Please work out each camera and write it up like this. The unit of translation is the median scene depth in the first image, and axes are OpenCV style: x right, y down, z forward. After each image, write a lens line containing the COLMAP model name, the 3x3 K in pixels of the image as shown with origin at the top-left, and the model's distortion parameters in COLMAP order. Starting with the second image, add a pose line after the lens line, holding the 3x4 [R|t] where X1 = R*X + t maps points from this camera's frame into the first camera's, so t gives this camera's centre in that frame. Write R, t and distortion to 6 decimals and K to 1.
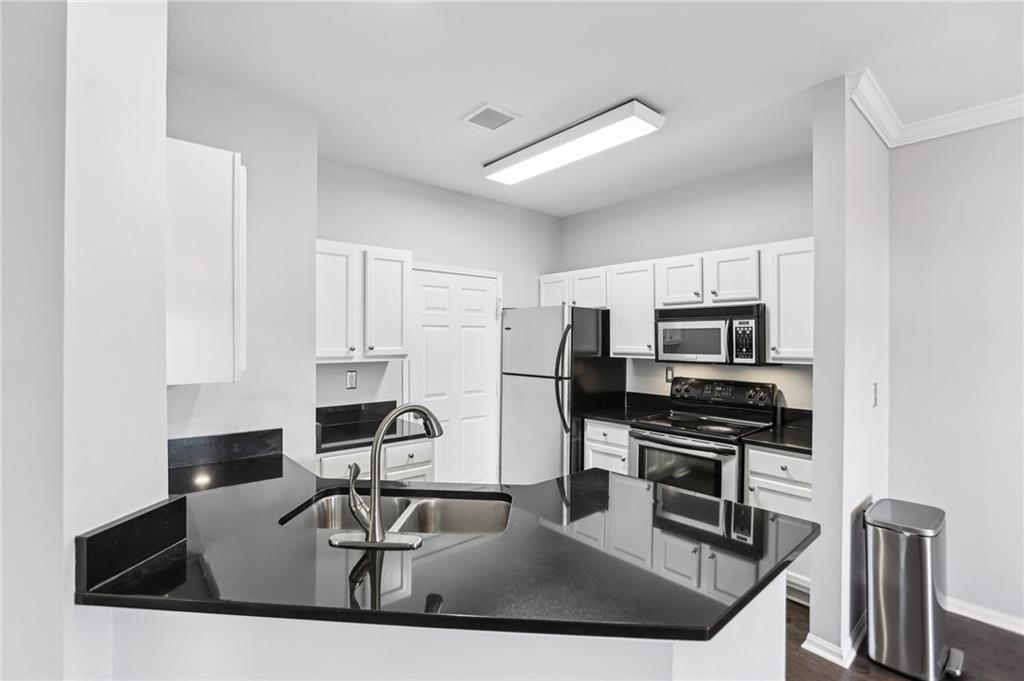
lens RADIAL K [[464.5, 0, 509.6], [0, 464.5, 345.7], [0, 0, 1]] dist [-0.015956, 0.004792]
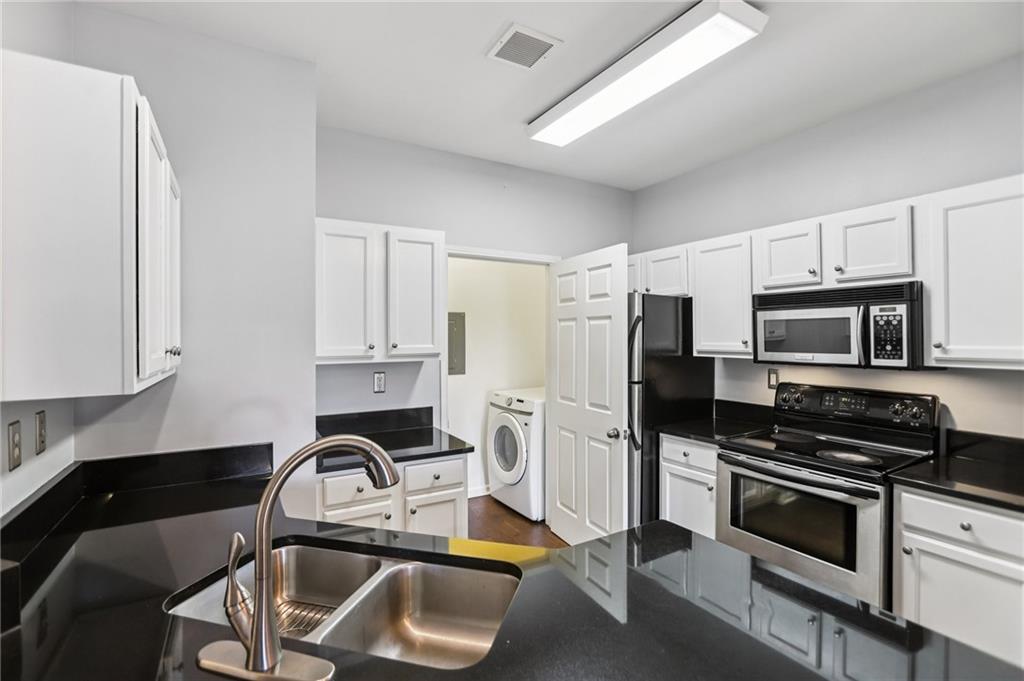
lens RADIAL K [[464.5, 0, 510.7], [0, 464.5, 339.1], [0, 0, 1]] dist [-0.015956, 0.004792]
pose [[0.984526, -0.004672, -0.175179, 0.056339], [0.003377, 0.999965, -0.007692, -0.000186], [0.175208, 0.006981, 0.984507, 0.188813]]
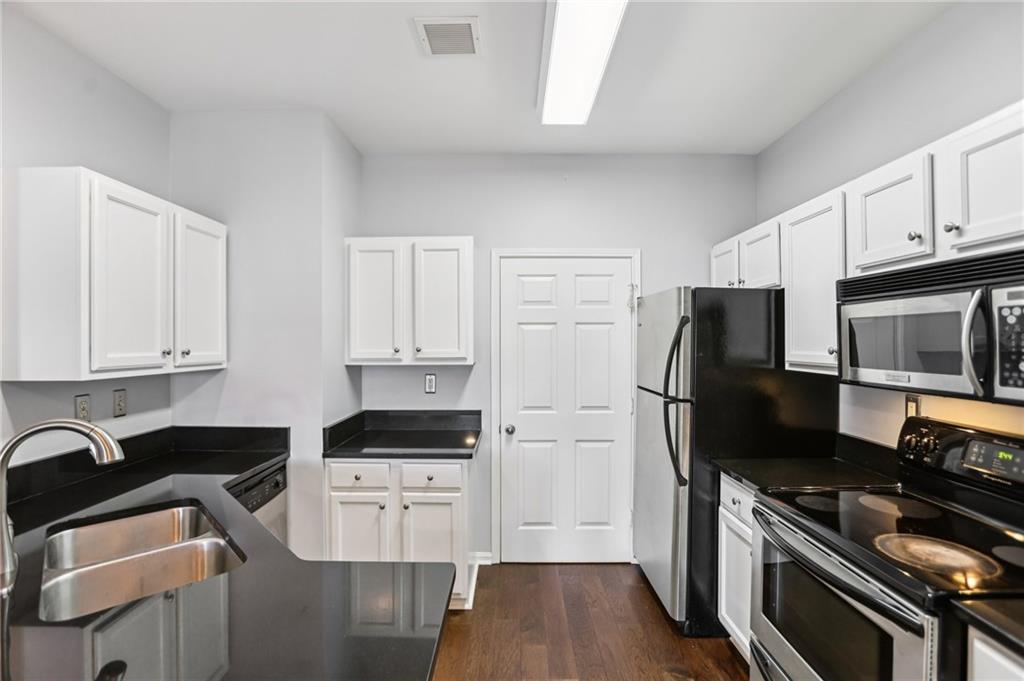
lens RADIAL K [[464.5, 0, 511.0], [0, 464.5, 342.0], [0, 0, 1]] dist [-0.015956, 0.004792]
pose [[0.753874, 0.000363, -0.657019, 0.407073], [-0.007146, 0.999945, -0.007647, -0.004335], [0.656980, 0.010460, 0.753835, 0.410234]]
